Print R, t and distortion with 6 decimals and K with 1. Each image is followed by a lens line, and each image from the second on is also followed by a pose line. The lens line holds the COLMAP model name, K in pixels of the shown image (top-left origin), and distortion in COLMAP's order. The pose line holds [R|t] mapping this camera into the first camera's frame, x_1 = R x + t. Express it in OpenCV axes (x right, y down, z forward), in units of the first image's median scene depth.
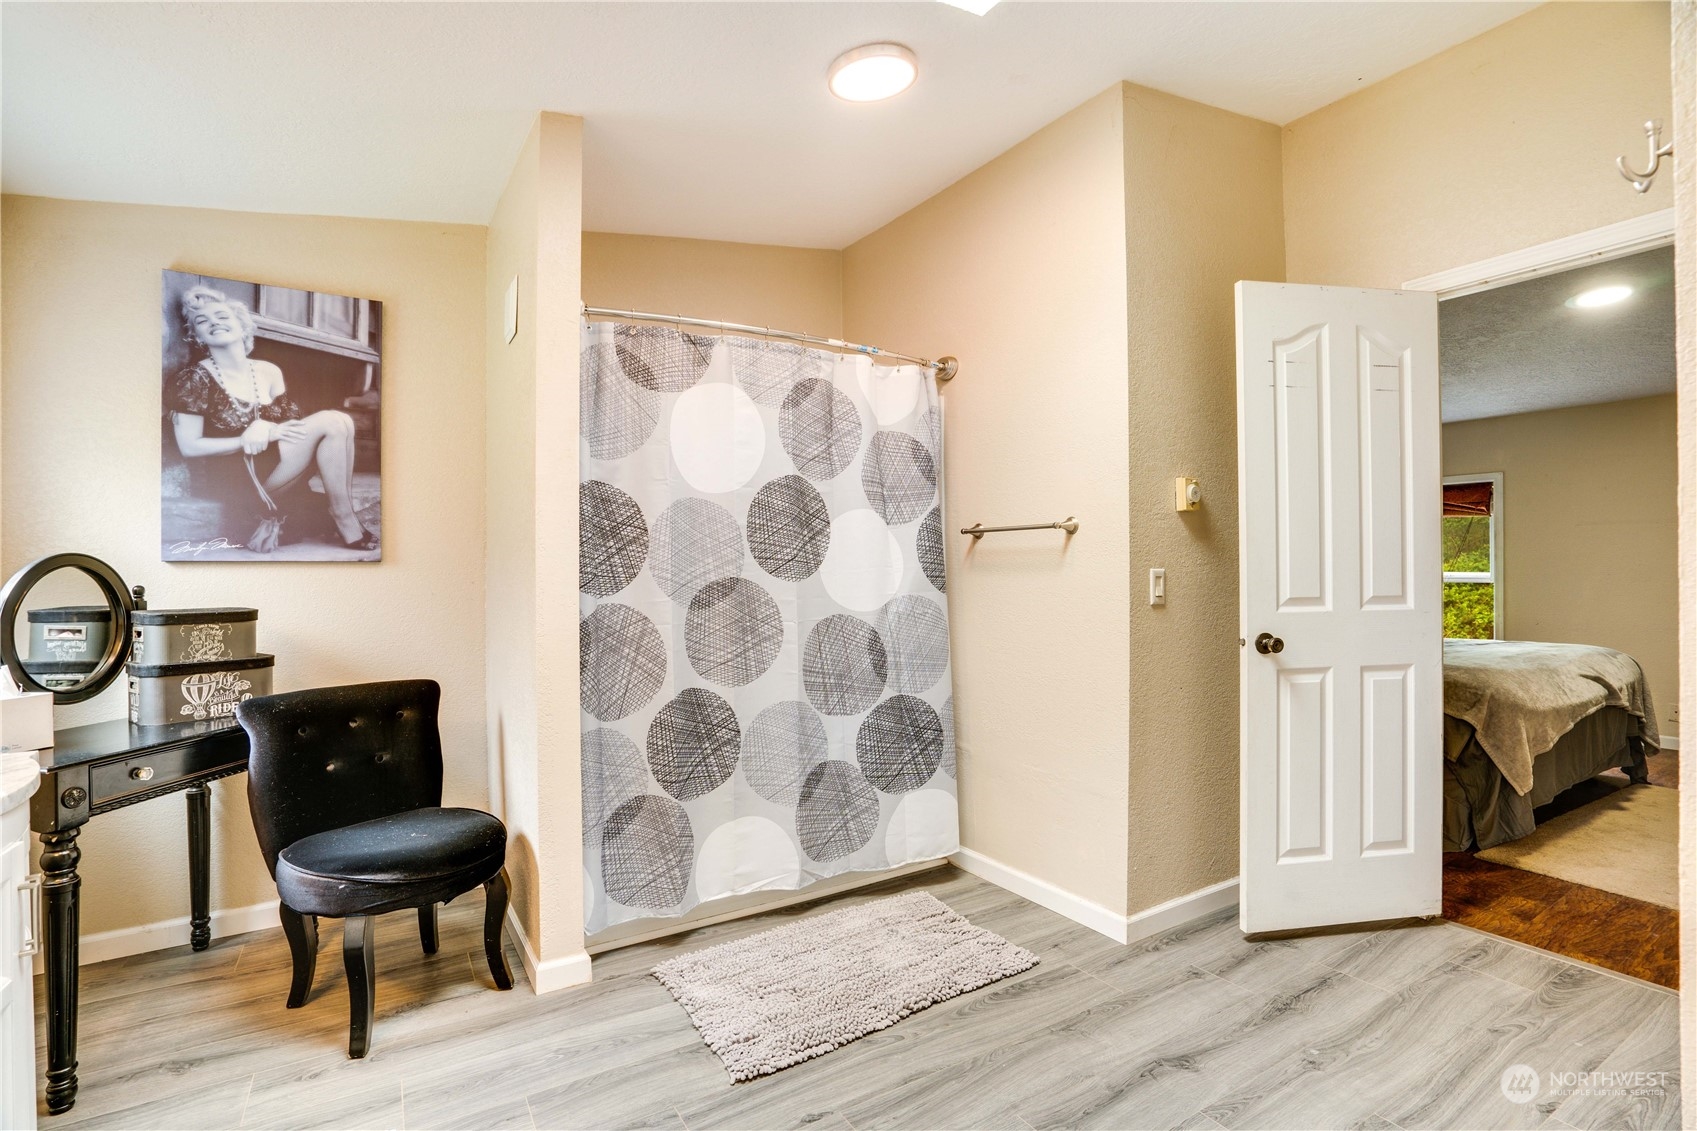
lens RADIAL K [[789.4, 0, 840.6], [0, 789.4, 570.0], [0, 0, 1]] dist [-0.064629, 0.027022]
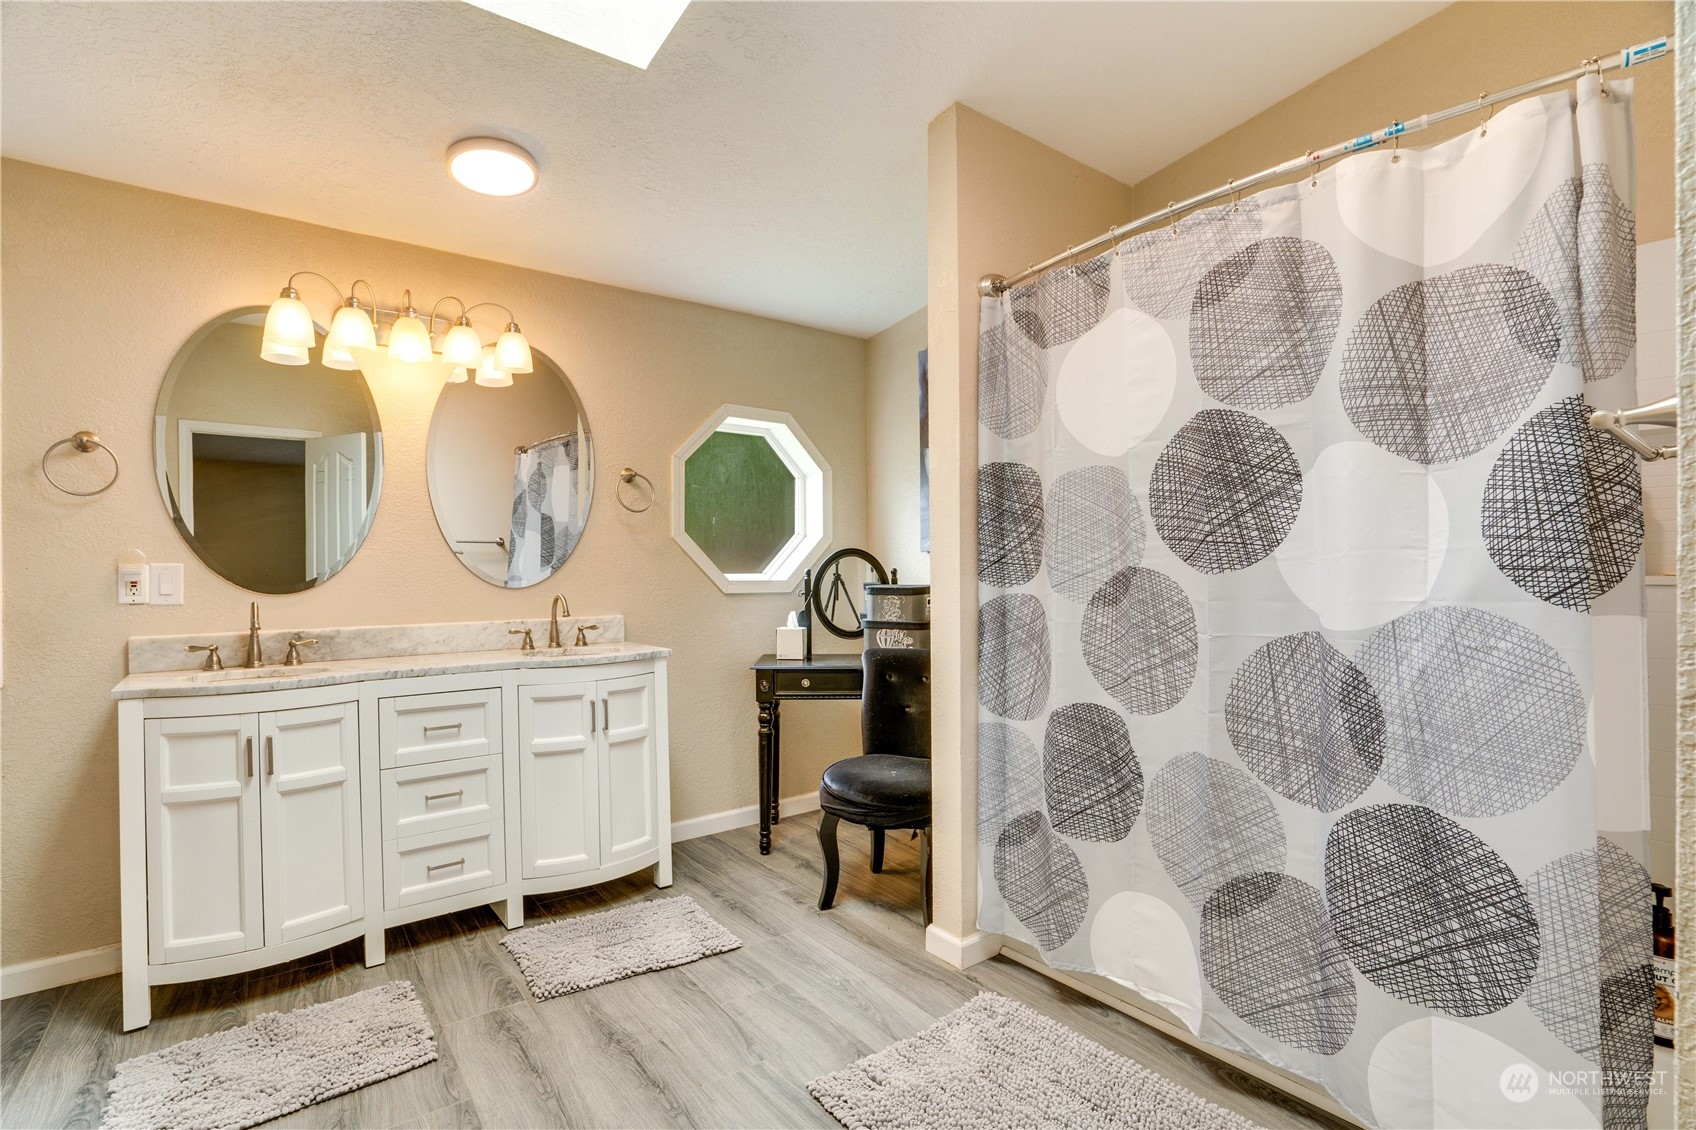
lens RADIAL K [[788.9, 0, 840.1], [0, 788.9, 569.5], [0, 0, 1]] dist [-0.064629, 0.027022]
pose [[0.100726, 0.012657, -0.994834, 0.554149], [0.007681, 0.999879, 0.013498, 0.000354], [0.994885, -0.009001, 0.100617, 0.635965]]
